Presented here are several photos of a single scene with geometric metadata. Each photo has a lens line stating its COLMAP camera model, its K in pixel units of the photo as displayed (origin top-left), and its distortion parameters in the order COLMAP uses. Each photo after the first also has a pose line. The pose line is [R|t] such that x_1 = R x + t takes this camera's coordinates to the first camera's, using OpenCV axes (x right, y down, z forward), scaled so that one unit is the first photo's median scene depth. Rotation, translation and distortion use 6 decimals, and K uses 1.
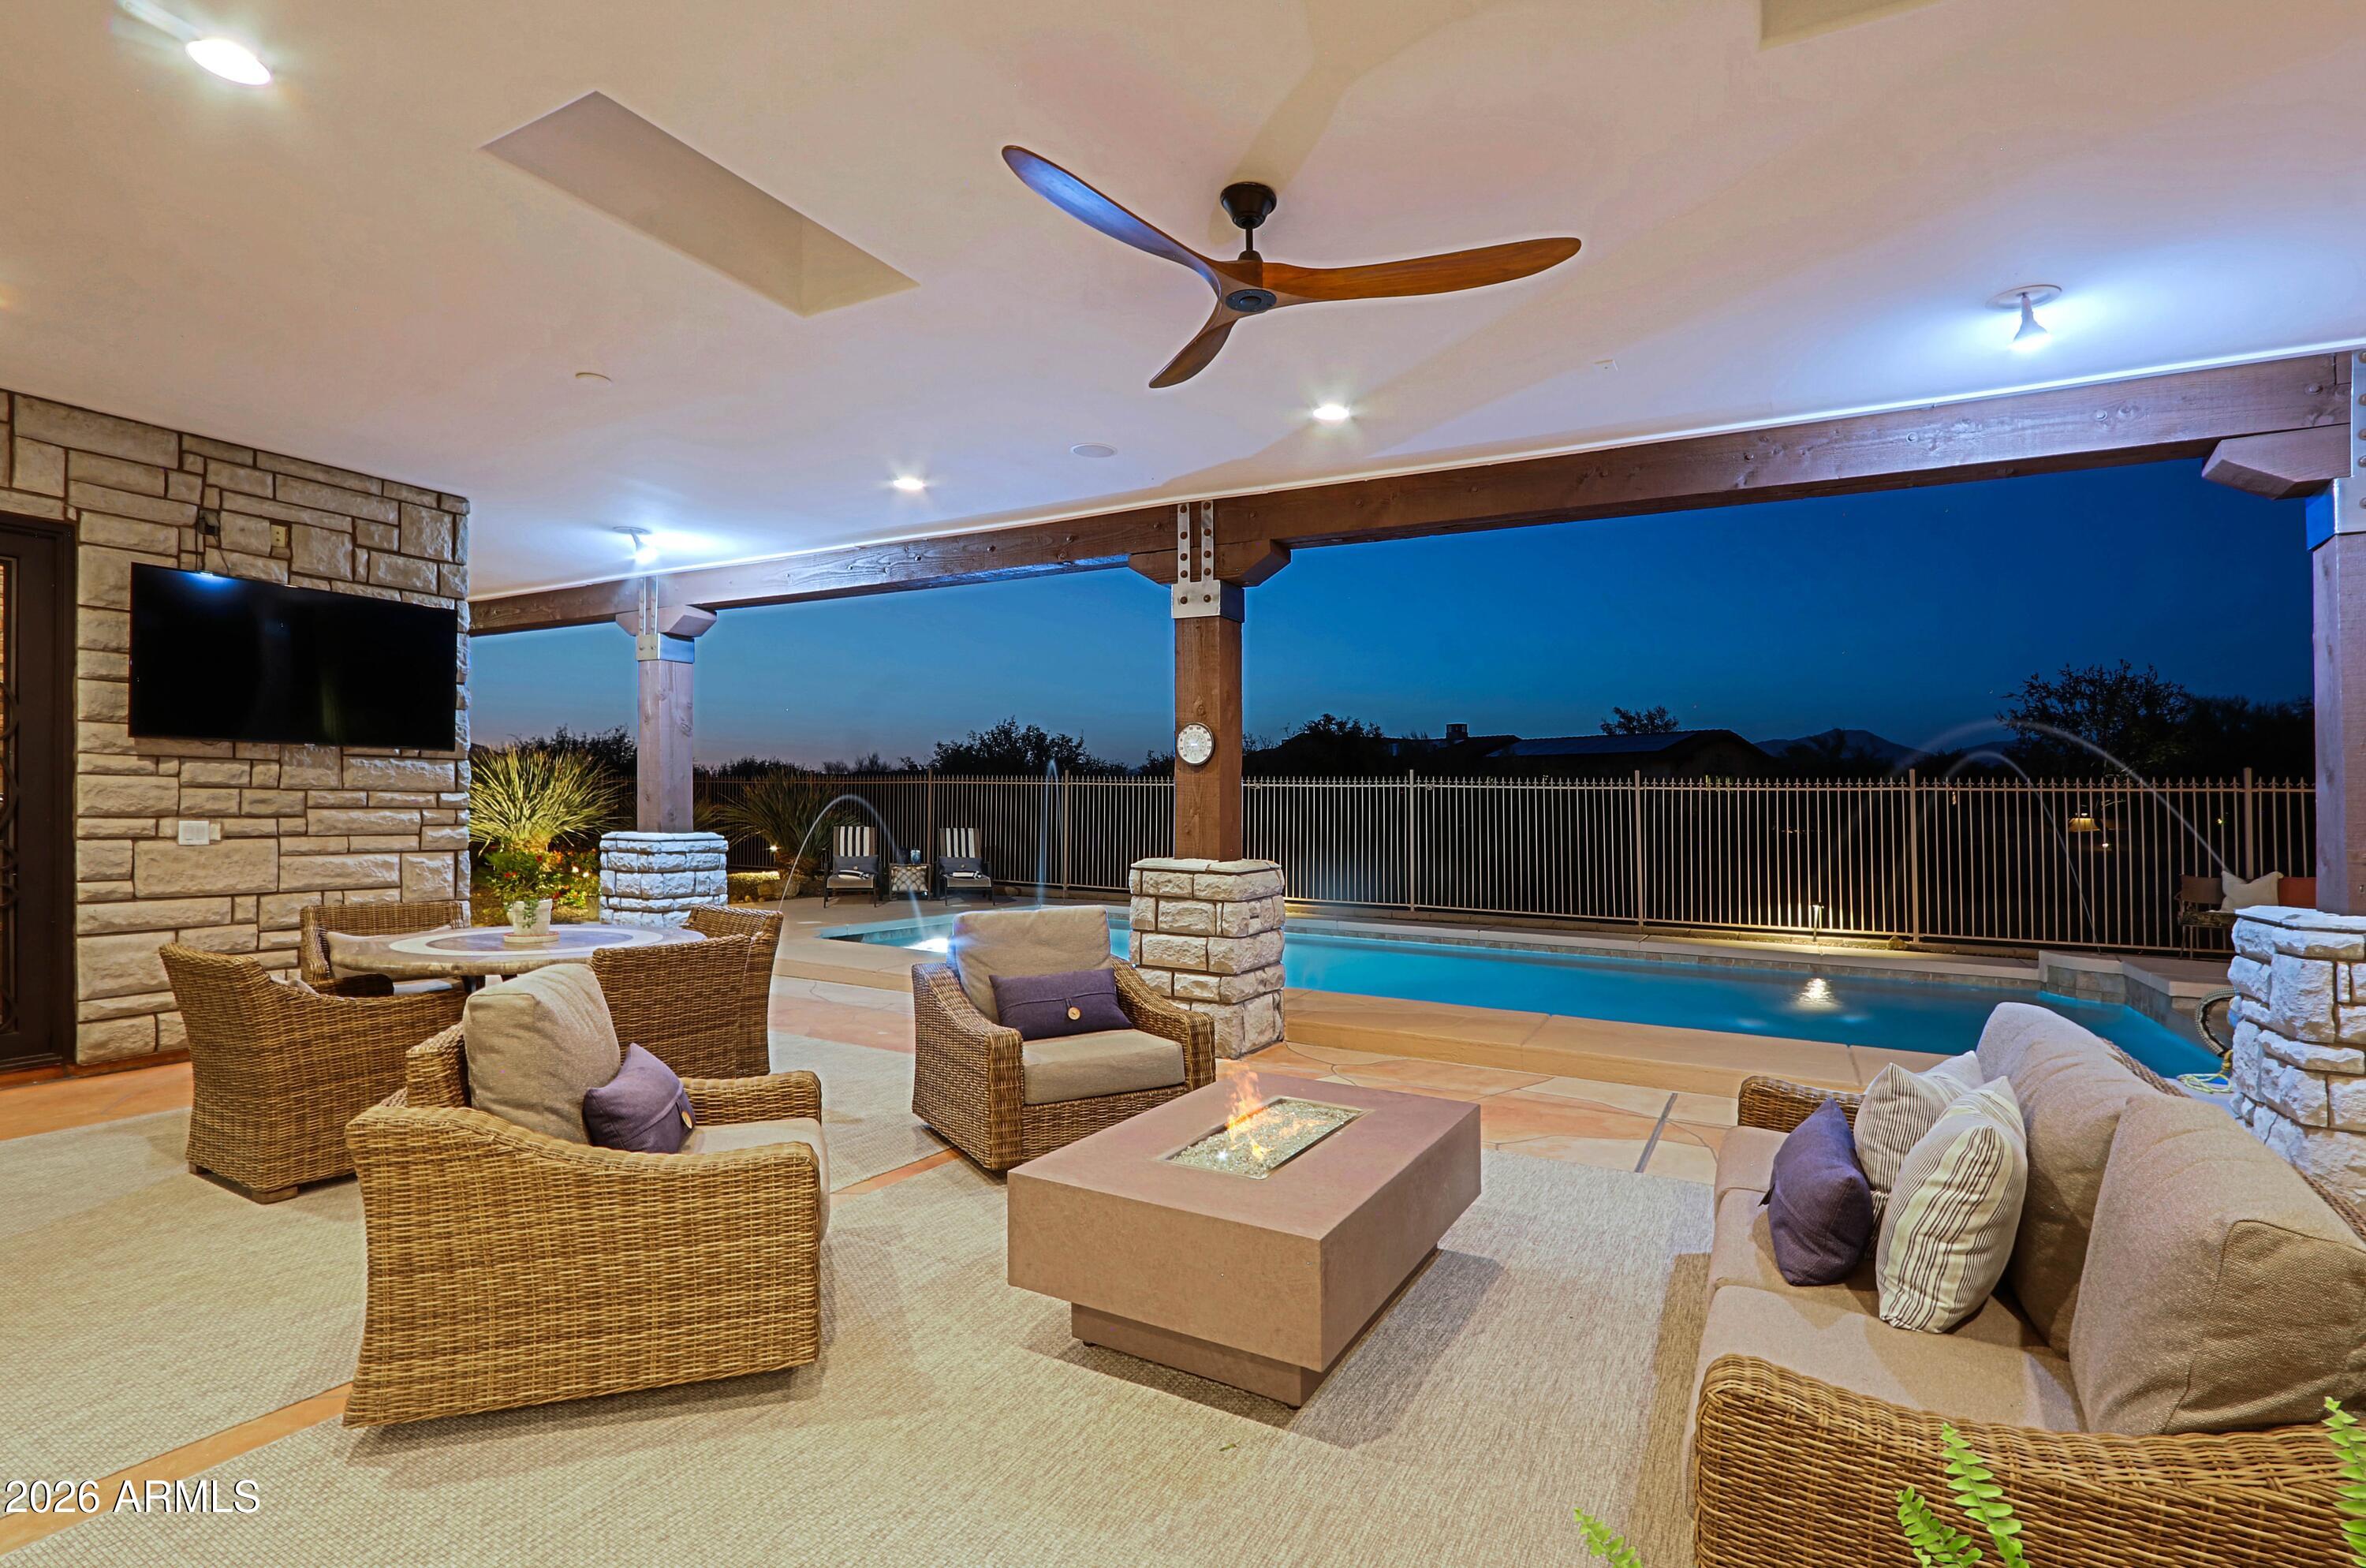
lens RADIAL K [[1119.6, 0, 1181.2], [0, 1119.6, 825.2], [0, 0, 1]] dist [-0.015369, 0.001518]
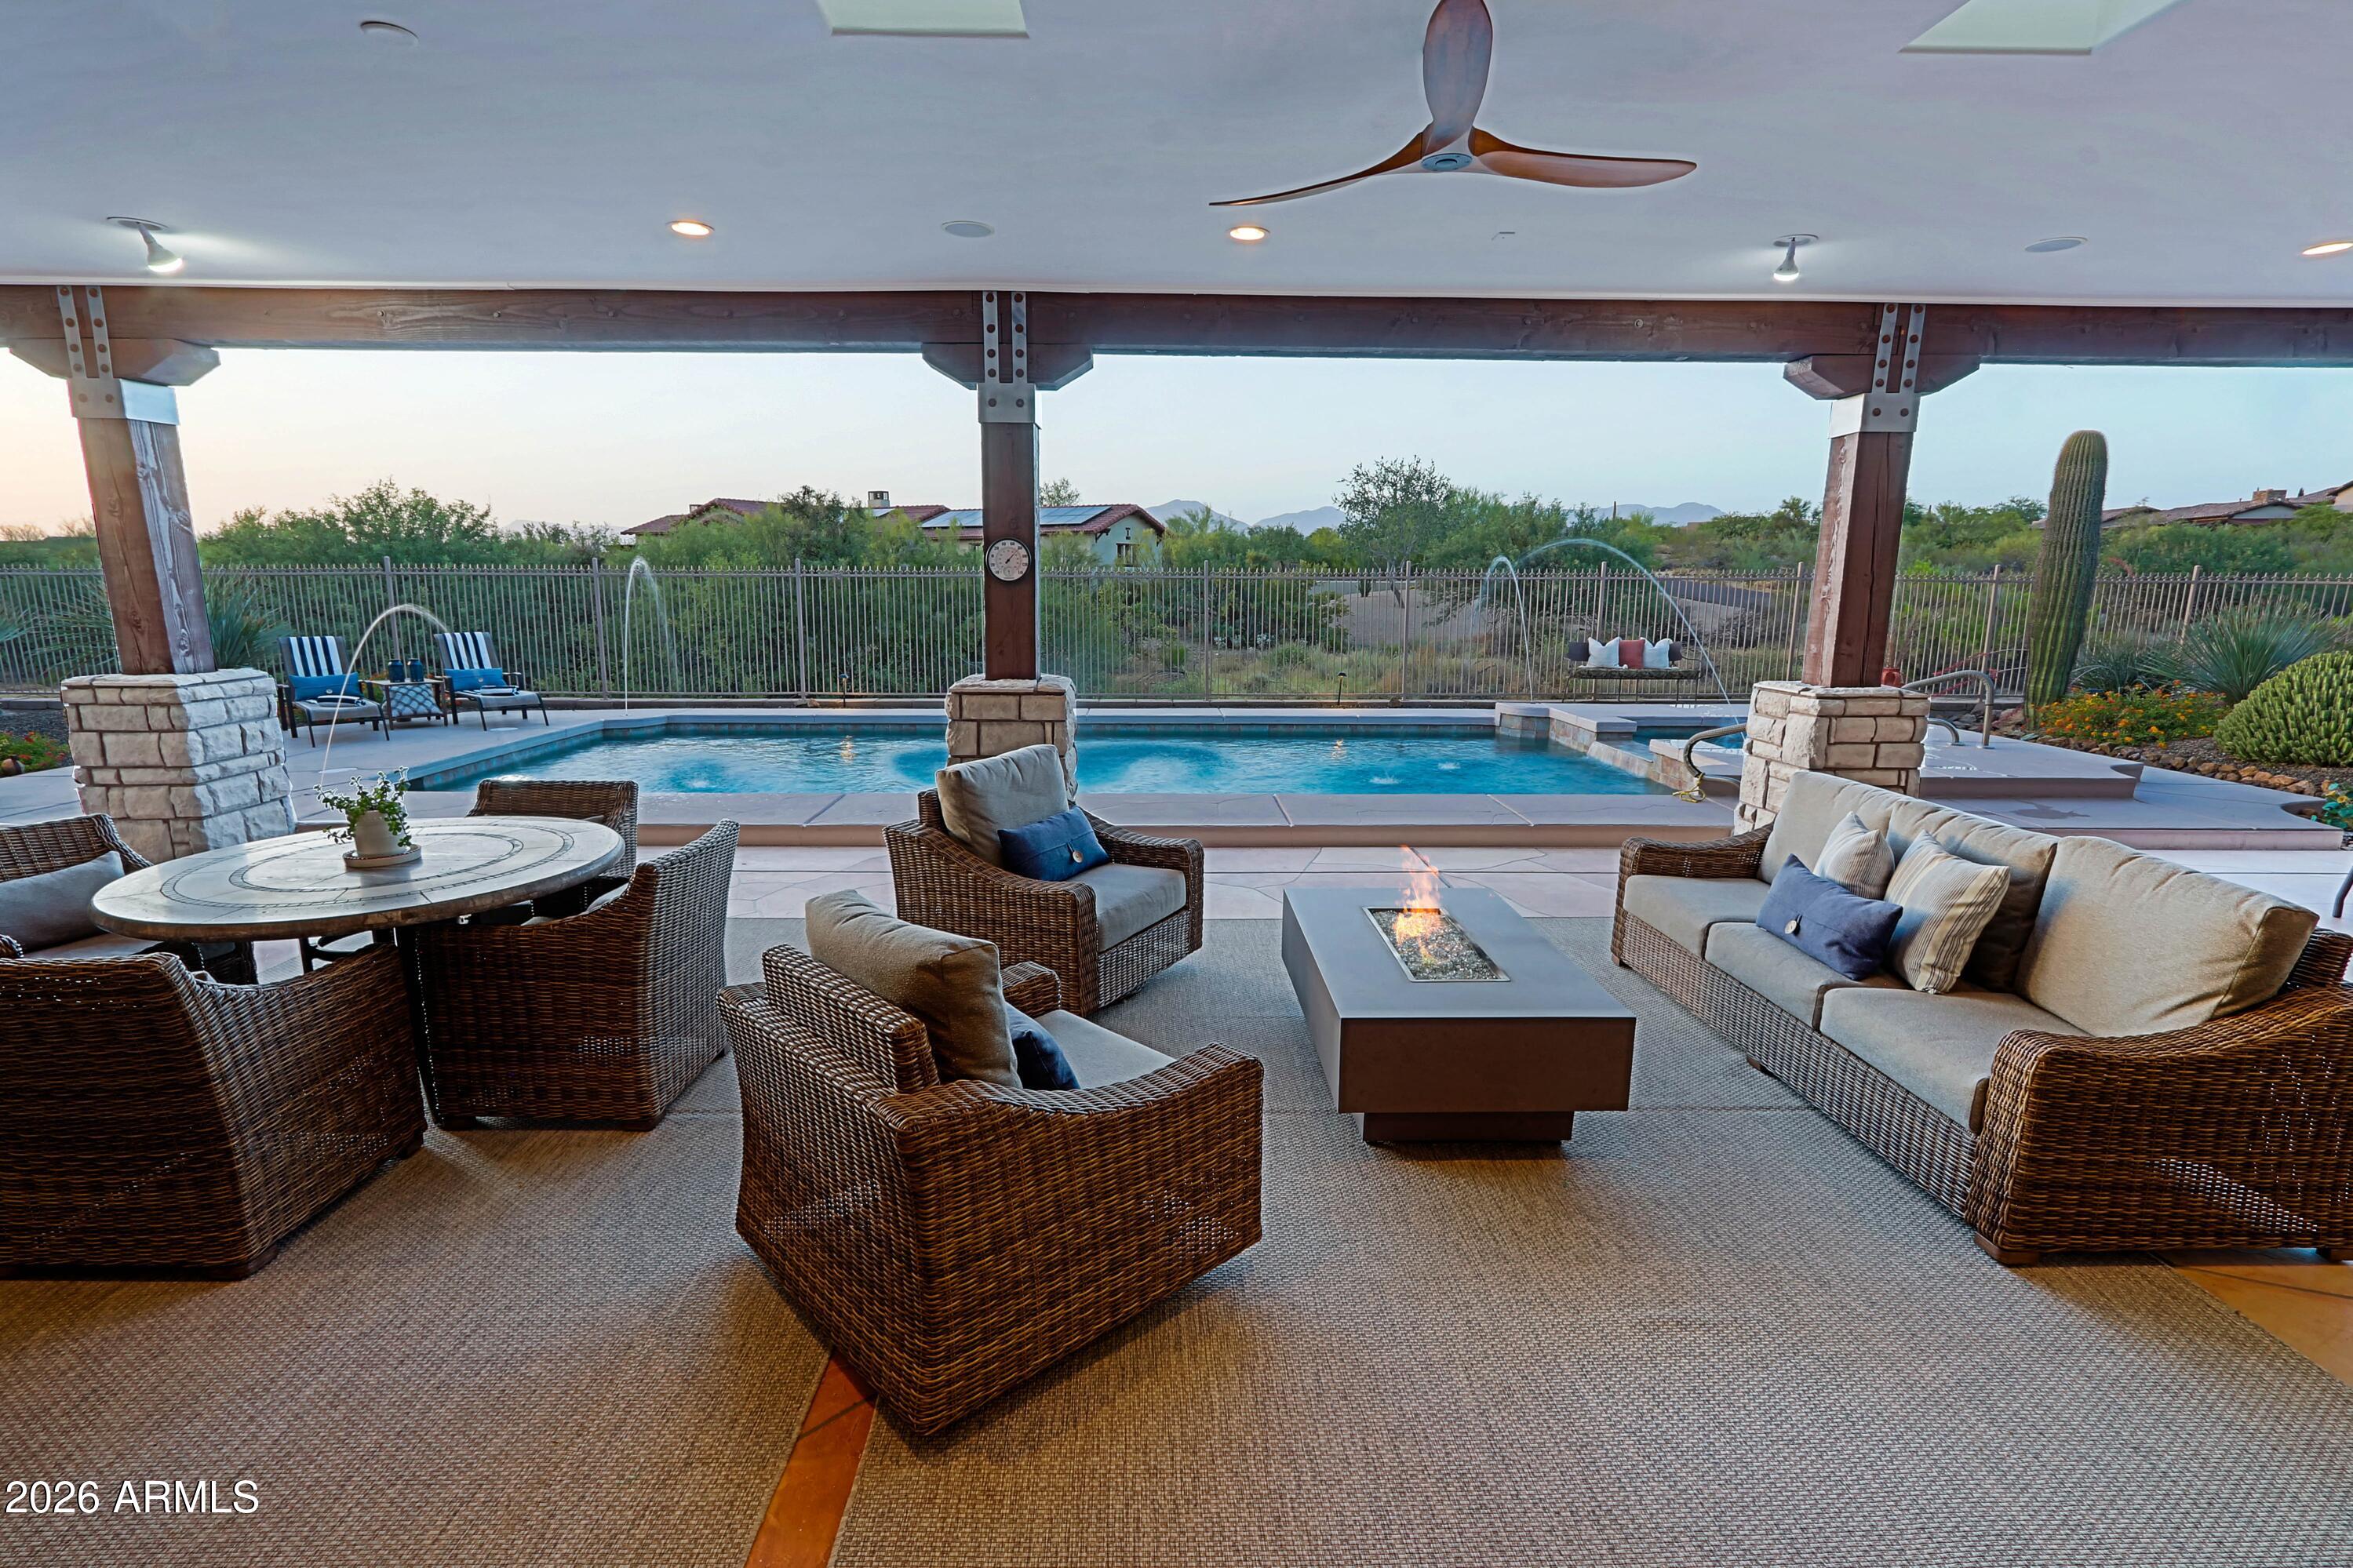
lens RADIAL K [[1113.2, 0, 1166.5], [0, 1113.2, 809.9], [0, 0, 1]] dist [-0.015369, 0.001518]
pose [[0.869379, -0.109750, 0.481804, -0.378545], [0.015625, 0.980642, 0.195186, -0.048701], [-0.493898, -0.162163, 0.854264, 0.084947]]
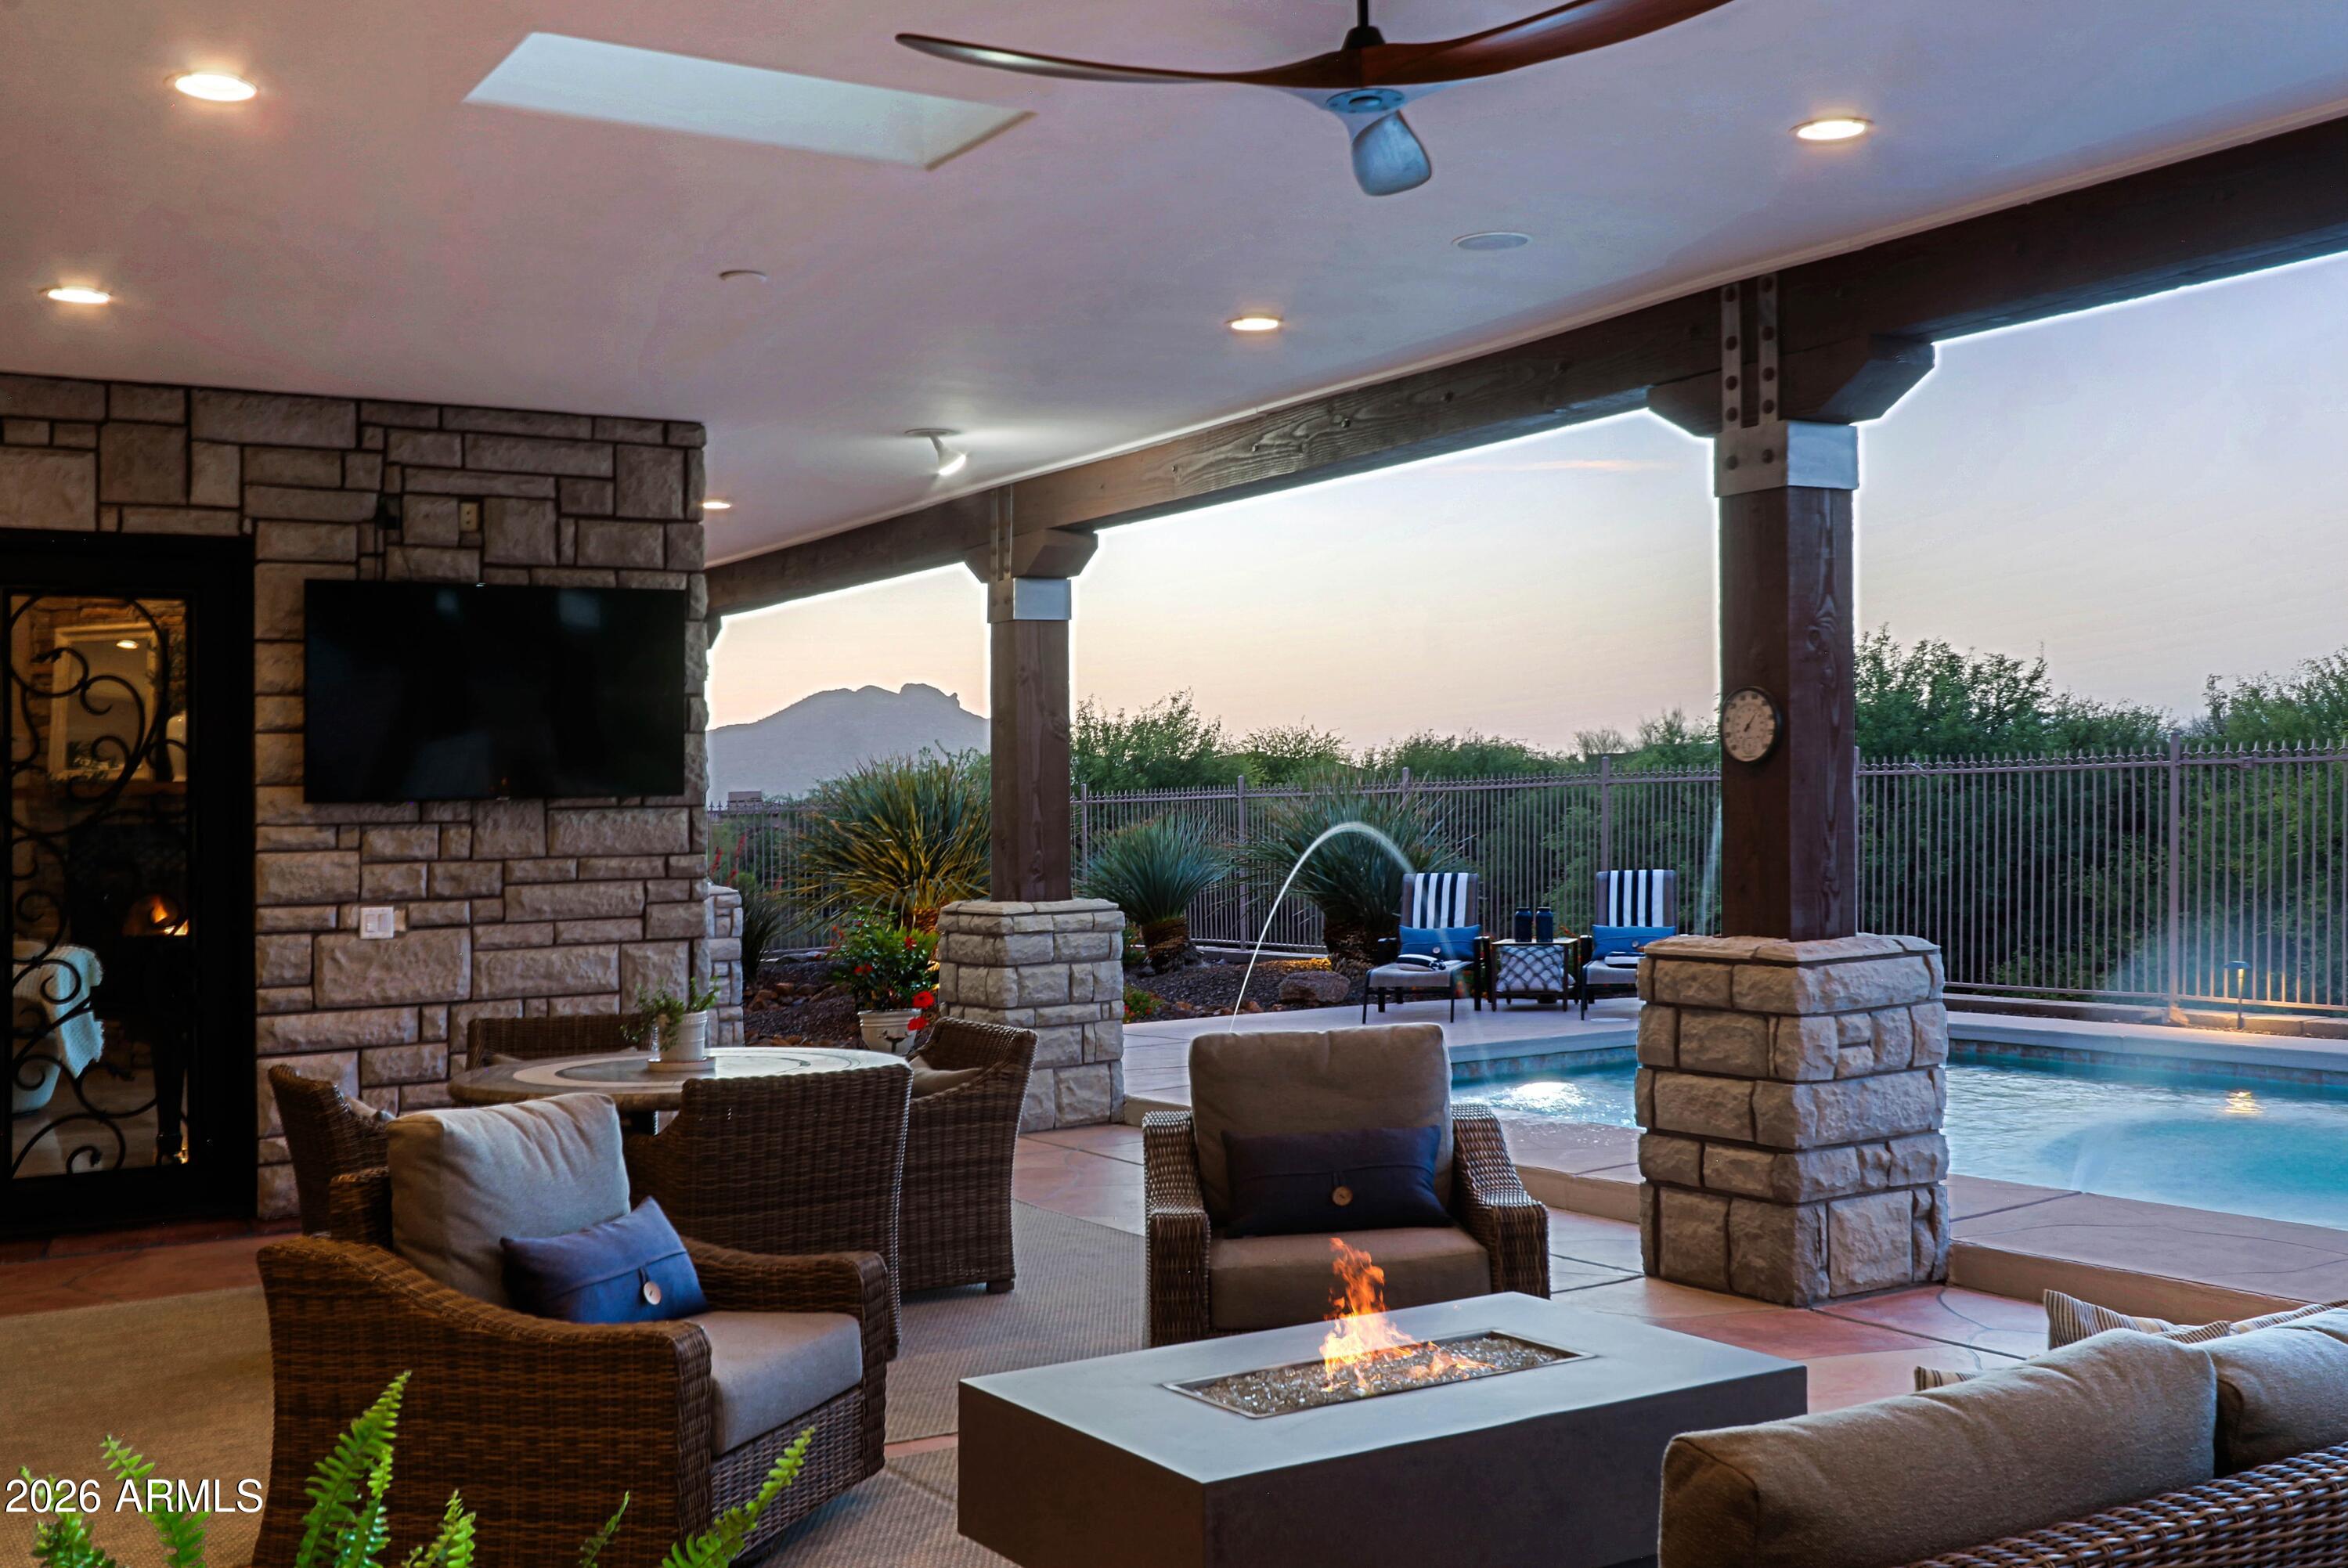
lens RADIAL K [[2297.3, 0, 1217.7], [0, 2297.3, 868.5], [0, 0, 1]] dist [0.001140, 0.000000]
pose [[0.884354, -0.025413, -0.466125, 0.316475], [0.029738, 0.999556, 0.001926, -0.014021], [0.465869, -0.015565, 0.884717, -0.119442]]
